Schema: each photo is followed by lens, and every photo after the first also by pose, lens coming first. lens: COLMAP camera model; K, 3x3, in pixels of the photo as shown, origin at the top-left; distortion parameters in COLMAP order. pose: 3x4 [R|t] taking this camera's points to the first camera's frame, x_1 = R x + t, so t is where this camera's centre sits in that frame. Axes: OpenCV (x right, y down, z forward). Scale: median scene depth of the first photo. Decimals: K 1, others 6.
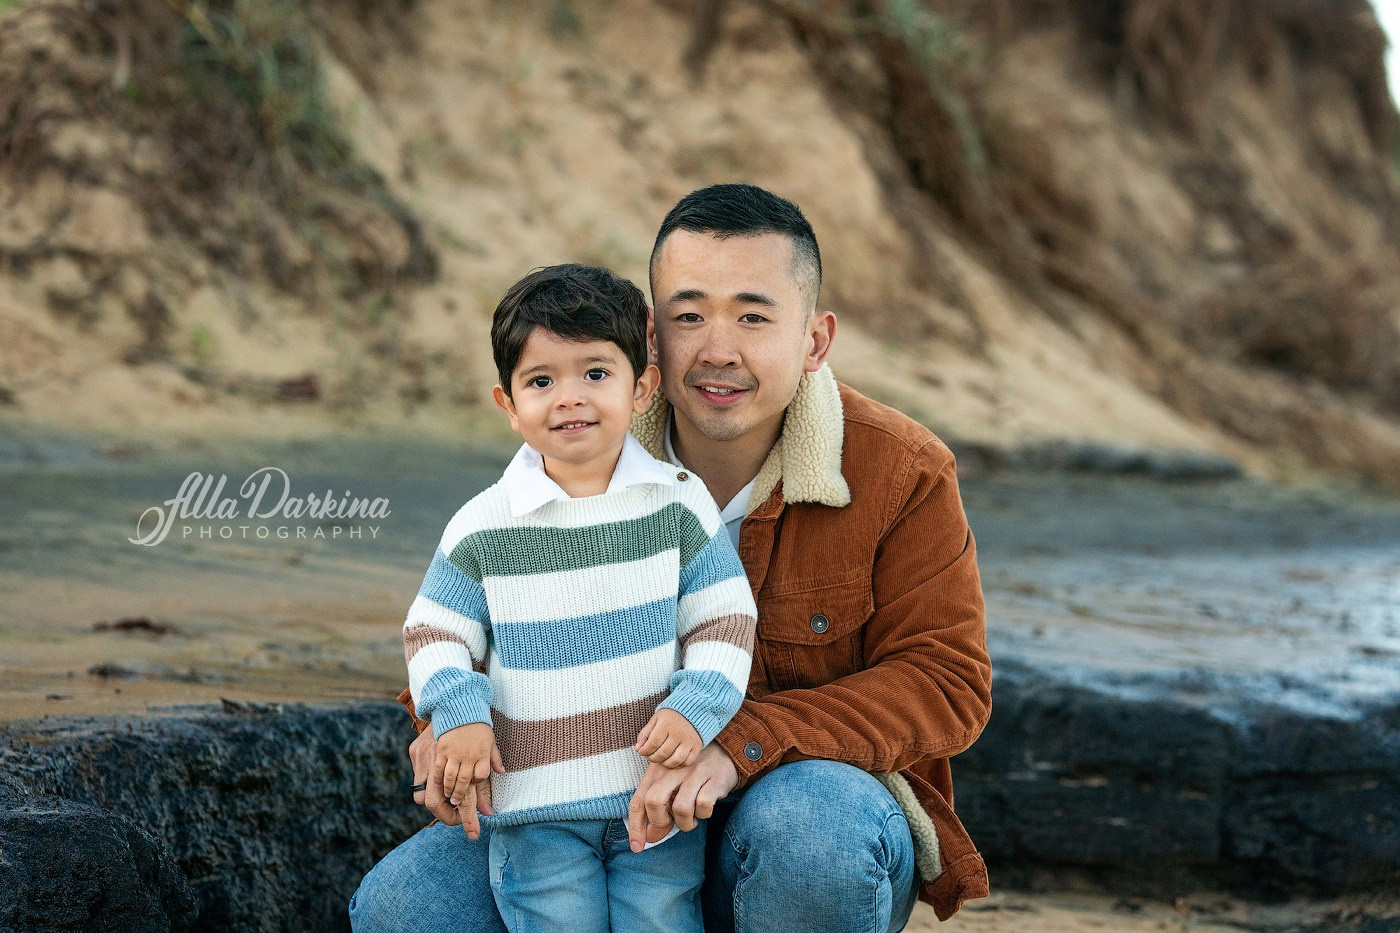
lens RADIAL K [[3312.7, 0, 700.0], [0, 3312.7, 466.8], [0, 0, 1]] dist [0.053485, 0.036176]
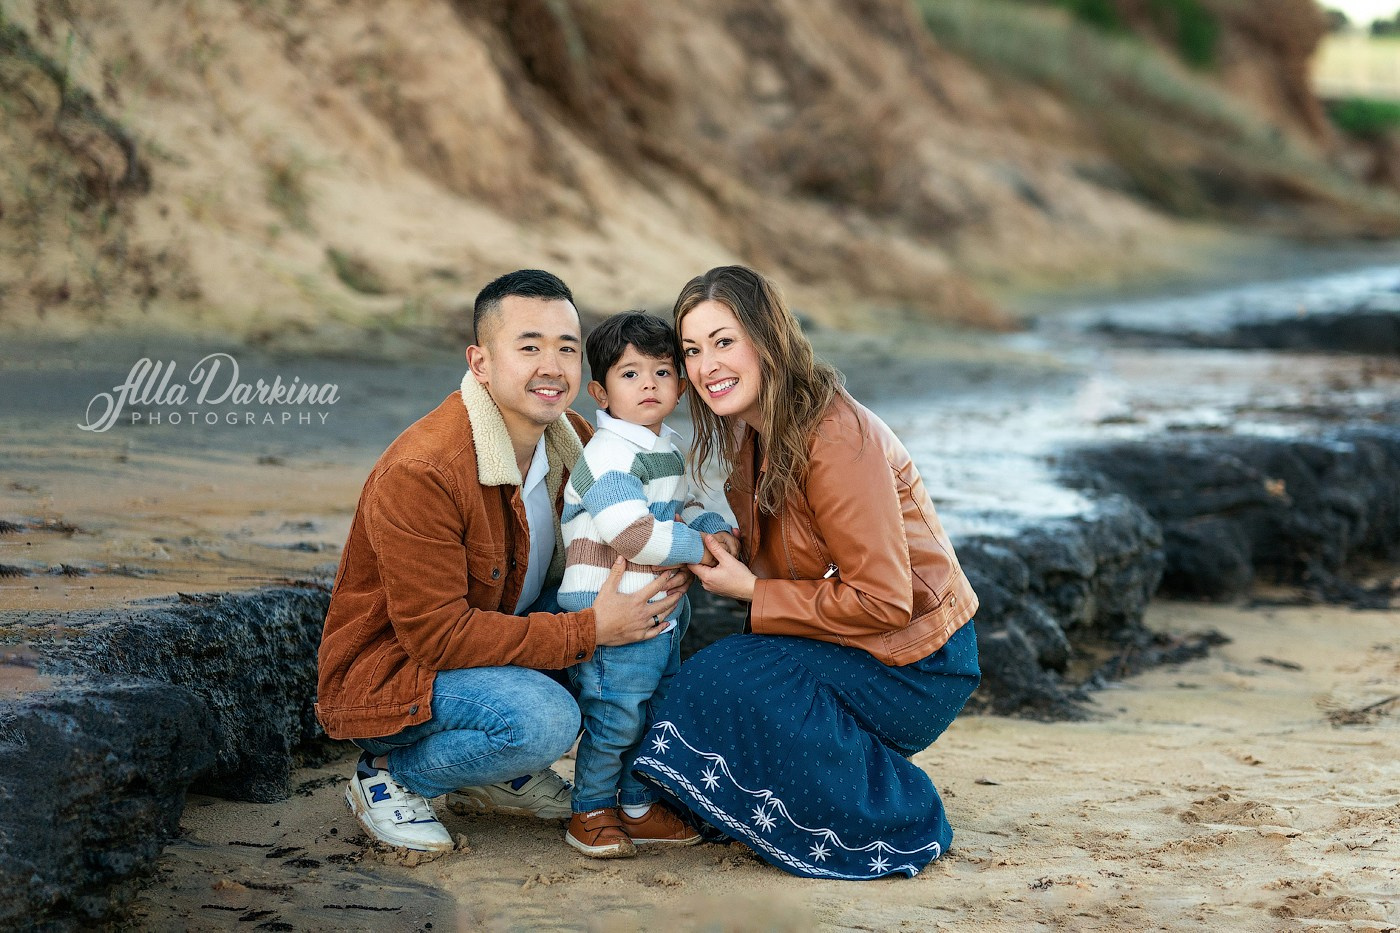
lens RADIAL K [[3312.7, 0, 700.0], [0, 3312.7, 466.8], [0, 0, 1]] dist [0.053485, 0.036176]
pose [[0.988935, -0.037493, 0.143537, -0.062313], [0.026785, 0.996761, 0.075823, -0.044363], [-0.145915, -0.071140, 0.986736, -0.229577]]
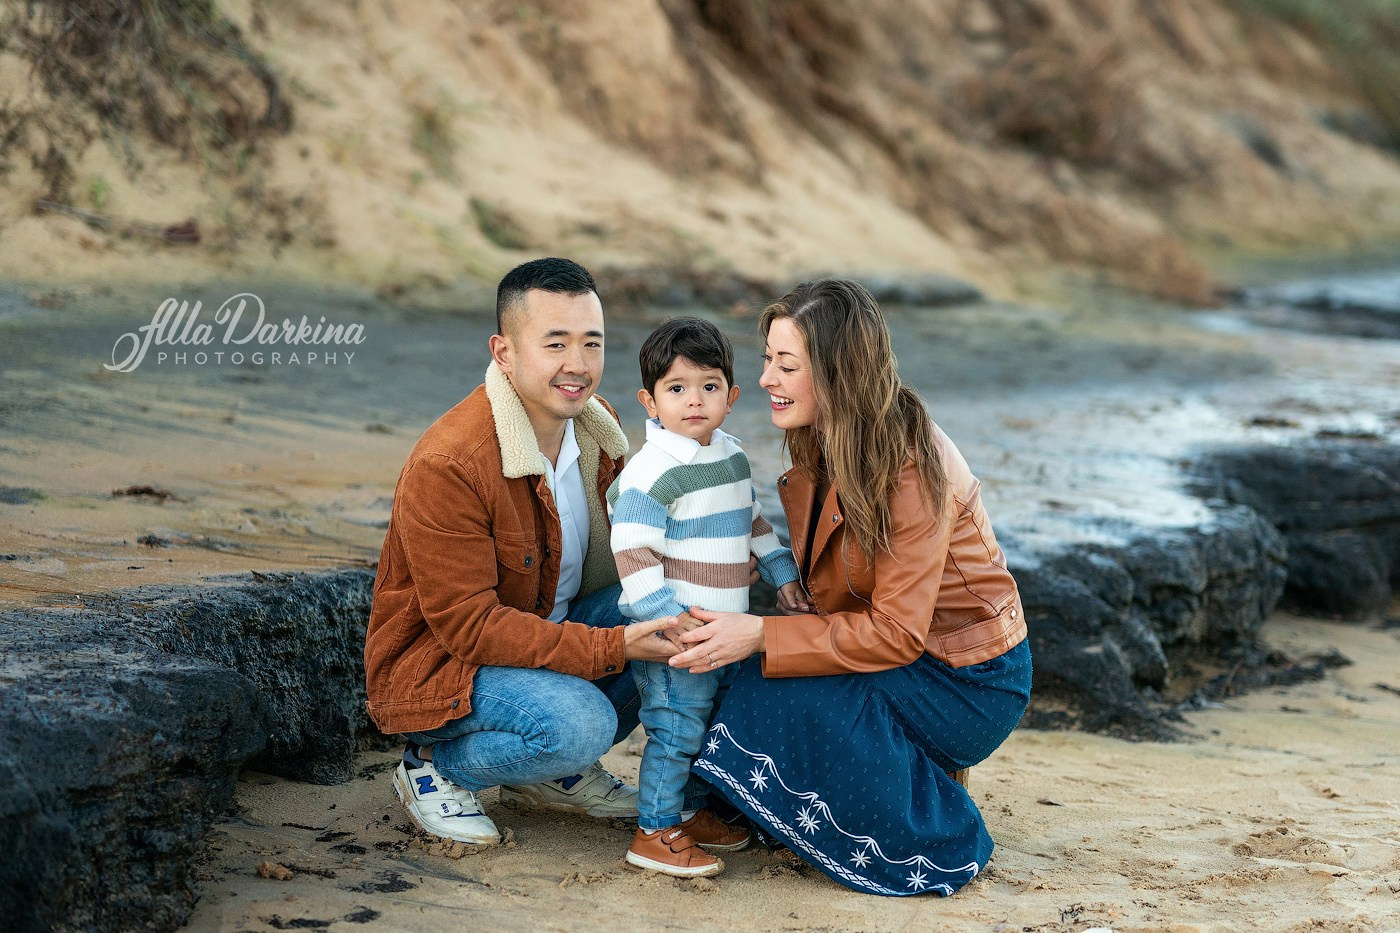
lens RADIAL K [[3660.8, 0, 717.7], [0, 3660.8, 464.6], [0, 0, 1]] dist [0.073591, -0.285147]
pose [[0.996767, 0.007459, 0.079996, -0.034733], [-0.014958, 0.995502, 0.093556, -0.065162], [-0.078938, -0.094450, 0.992395, -0.304577]]
